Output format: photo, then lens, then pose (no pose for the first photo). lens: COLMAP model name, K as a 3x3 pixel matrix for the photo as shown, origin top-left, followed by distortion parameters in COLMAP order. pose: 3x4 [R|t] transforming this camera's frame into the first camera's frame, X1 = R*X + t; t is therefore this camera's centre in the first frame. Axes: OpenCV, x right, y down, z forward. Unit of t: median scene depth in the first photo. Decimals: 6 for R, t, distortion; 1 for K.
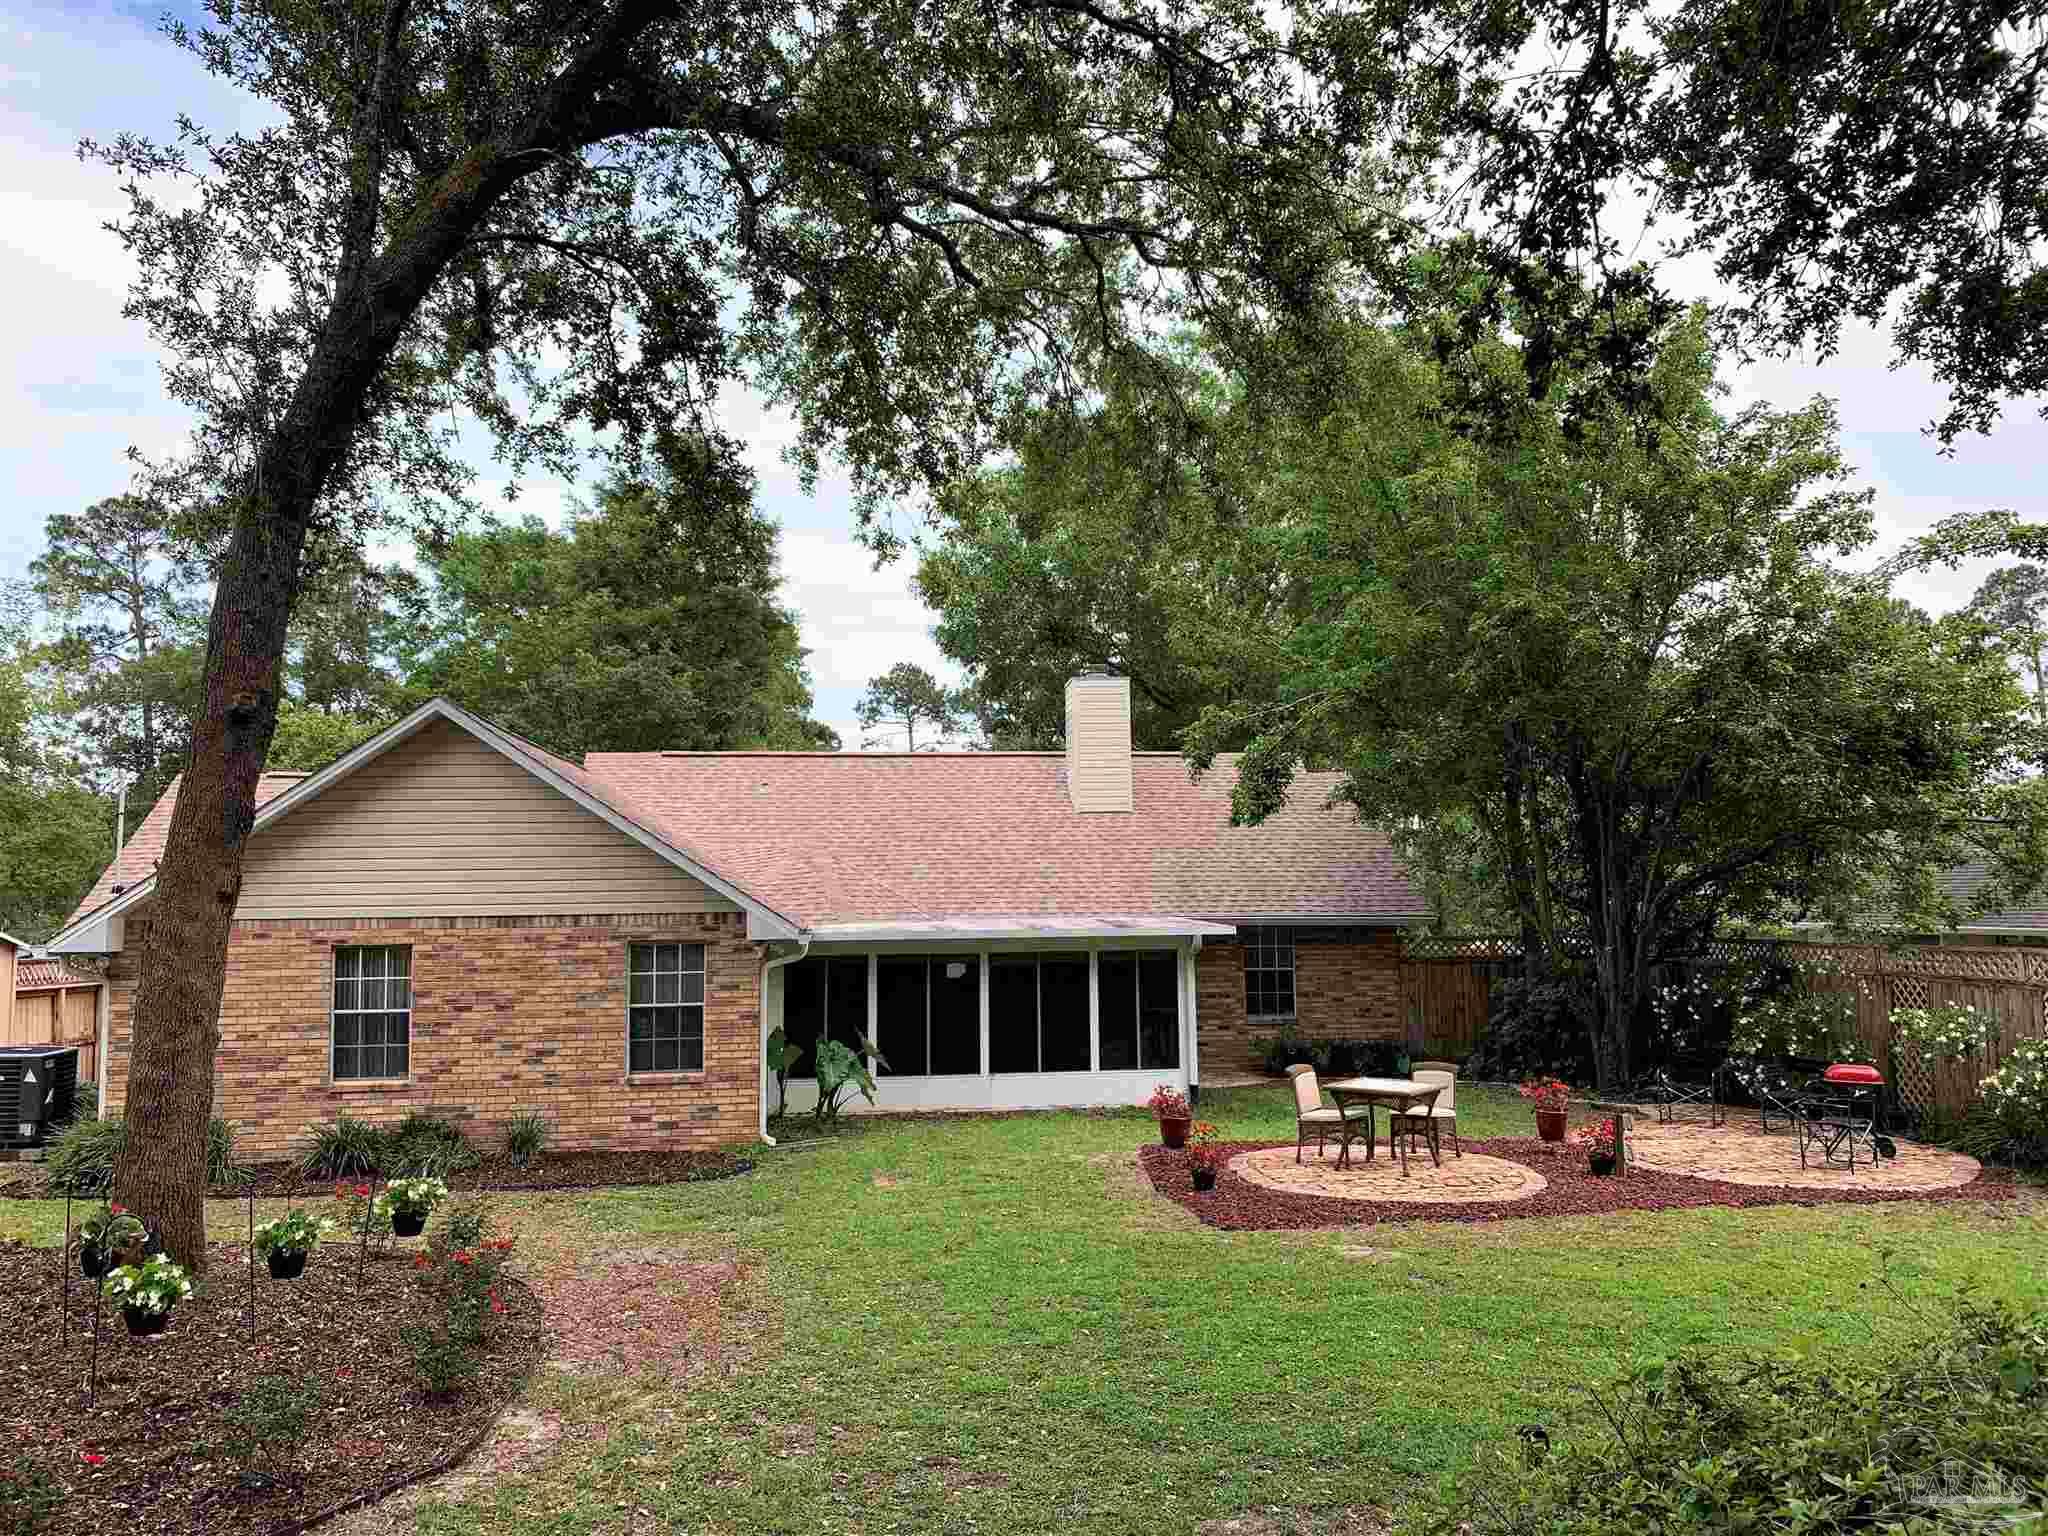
lens RADIAL K [[1566.7, 0, 1044.2], [0, 1566.7, 754.0], [0, 0, 1]] dist [0.061330, -0.016570]
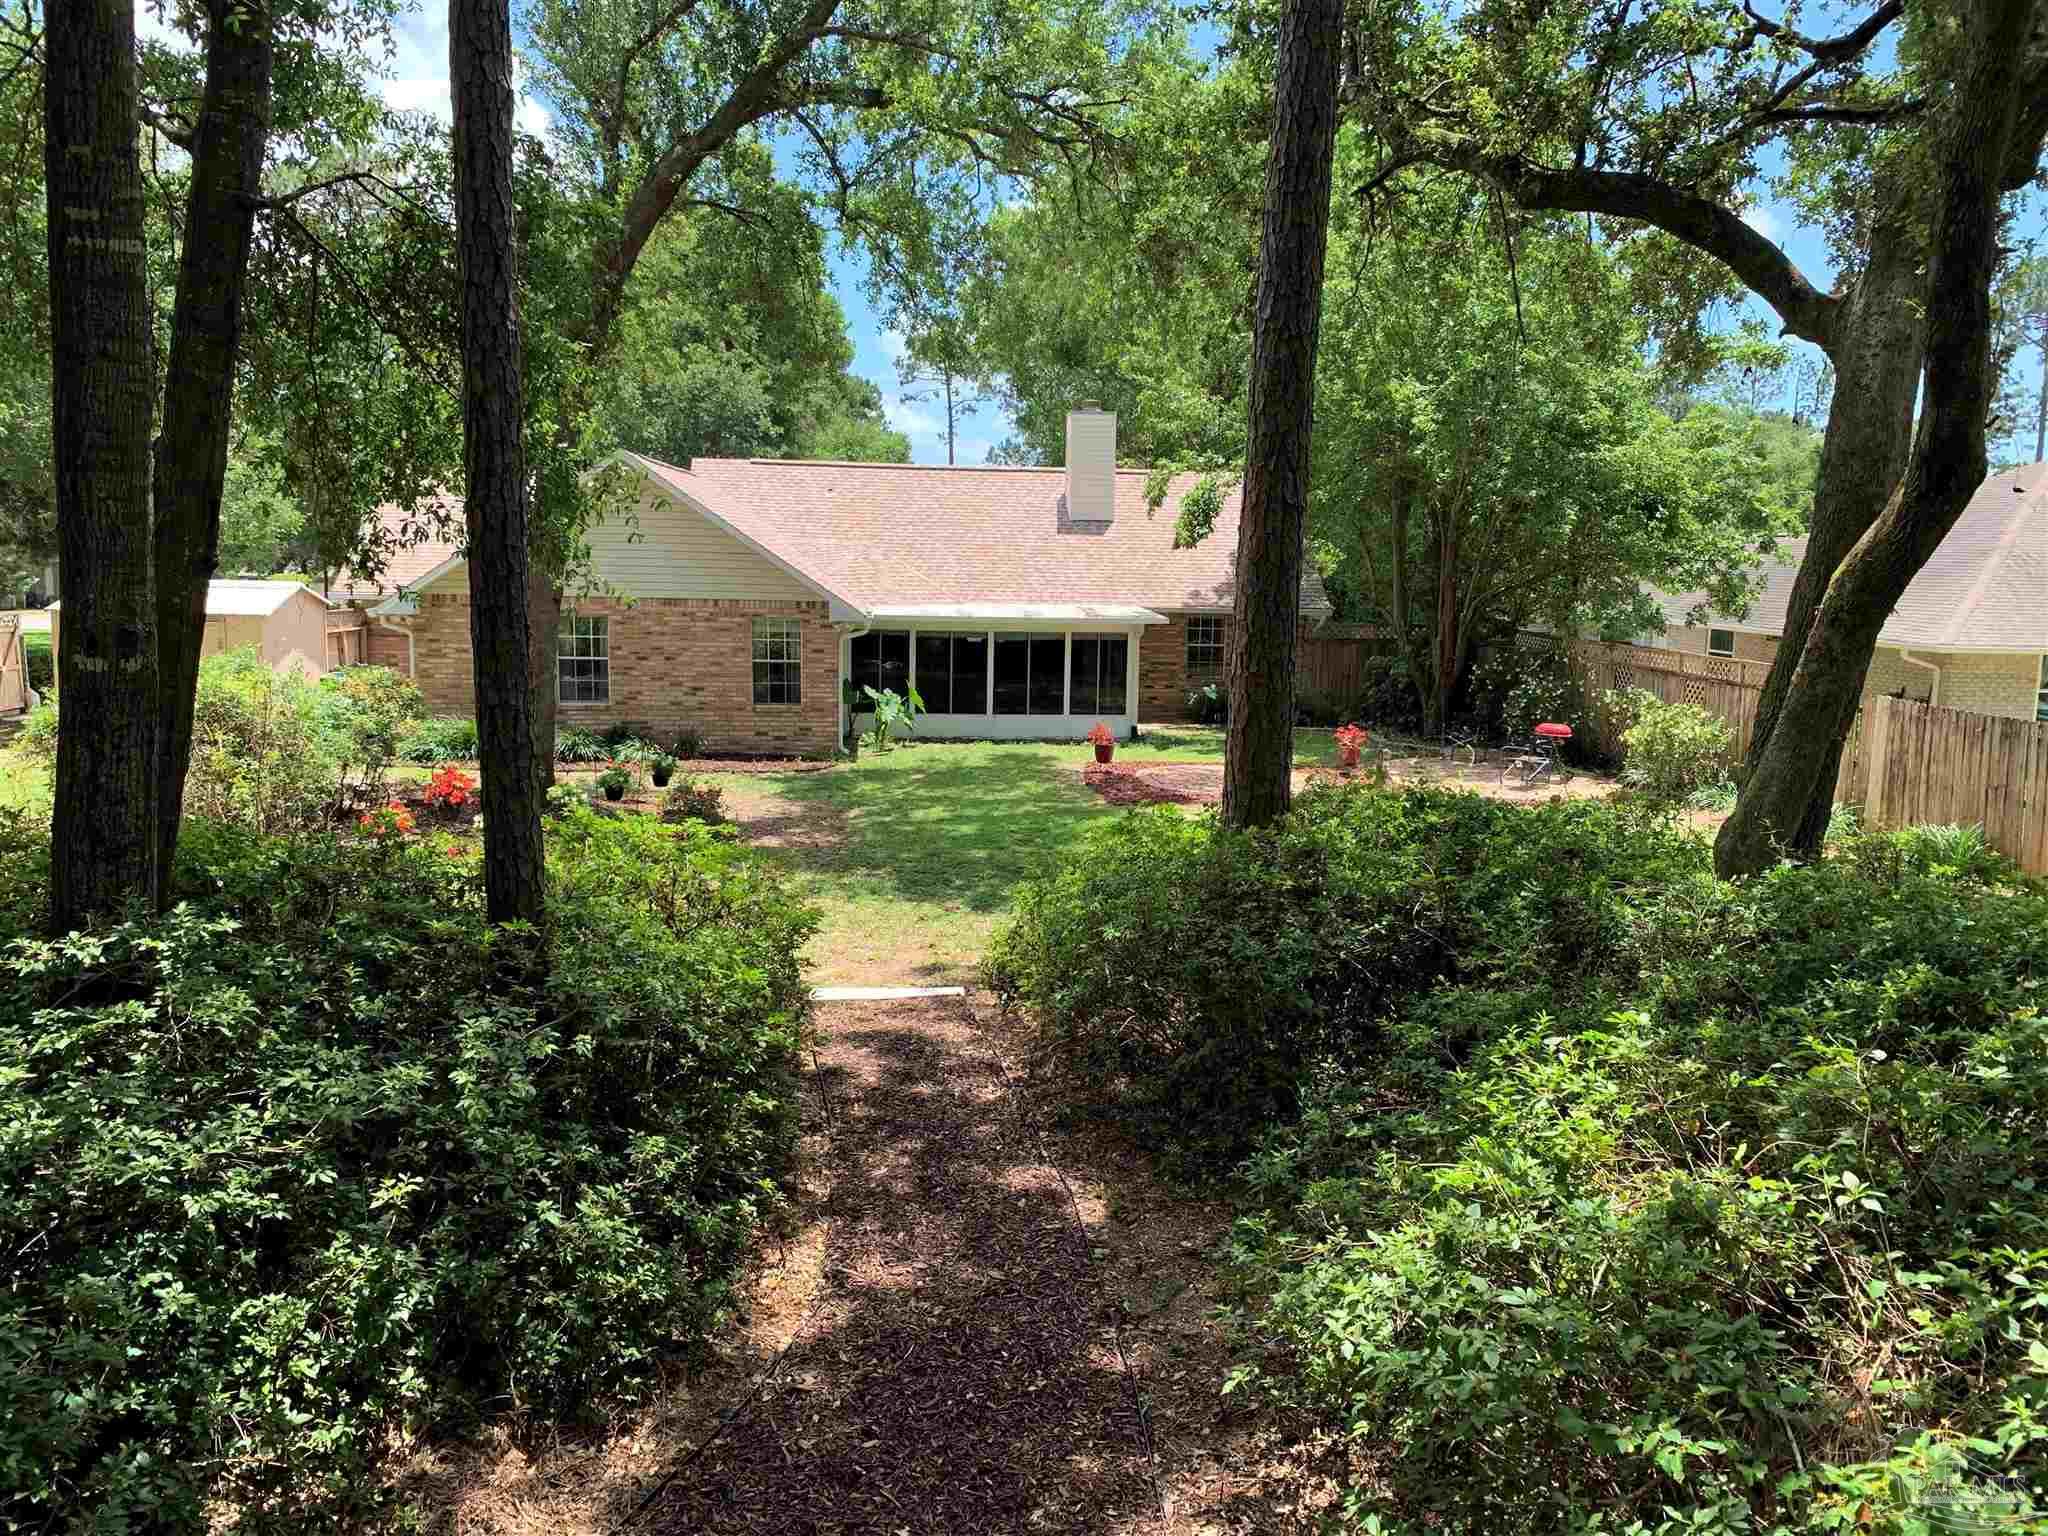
lens RADIAL K [[1566.7, 0, 1030.9], [0, 1566.7, 772.1], [0, 0, 1]] dist [0.061330, -0.016570]
pose [[0.998987, 0.035099, -0.028146, 0.048856], [-0.027488, 0.971426, 0.235747, -0.096614], [0.035616, -0.234735, 0.971407, -0.466948]]
